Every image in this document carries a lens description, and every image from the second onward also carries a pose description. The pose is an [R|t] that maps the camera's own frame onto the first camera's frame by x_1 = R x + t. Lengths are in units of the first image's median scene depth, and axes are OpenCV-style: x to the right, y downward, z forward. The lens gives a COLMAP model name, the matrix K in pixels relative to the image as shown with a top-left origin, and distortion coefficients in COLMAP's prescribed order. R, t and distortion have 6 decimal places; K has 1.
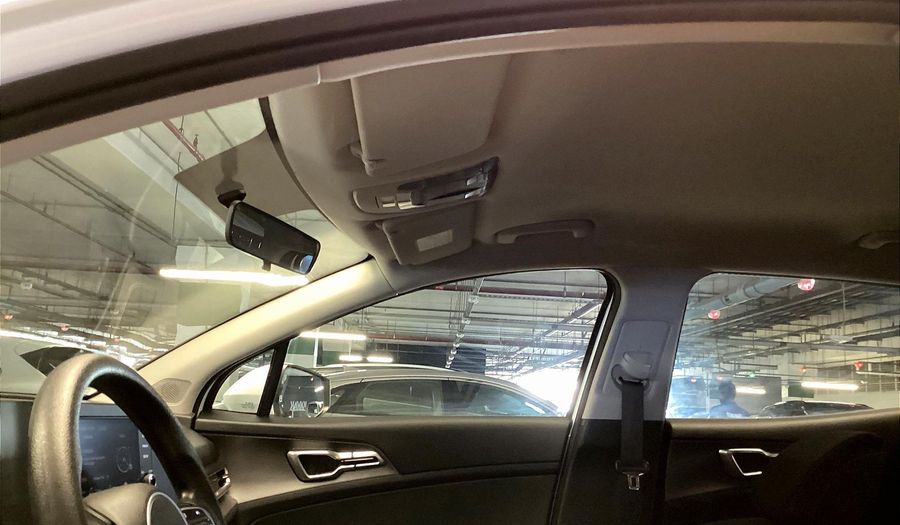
lens RADIAL K [[760.1, 0, 452.2], [0, 760.1, 277.8], [0, 0, 1]] dist [0.142639, -0.000144]
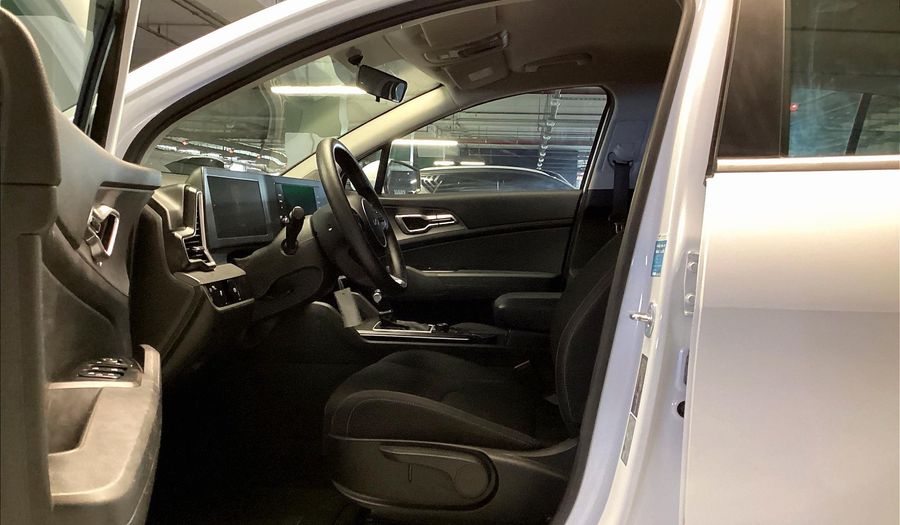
lens RADIAL K [[798.2, 0, 450.0], [0, 798.2, 262.5], [0, 0, 1]] dist [0.006292, -0.003797]
pose [[0.991194, -0.015207, -0.131543, 0.073081], [0.044487, 0.973887, 0.222631, -0.024010], [0.124722, -0.226522, 0.965988, -0.387548]]
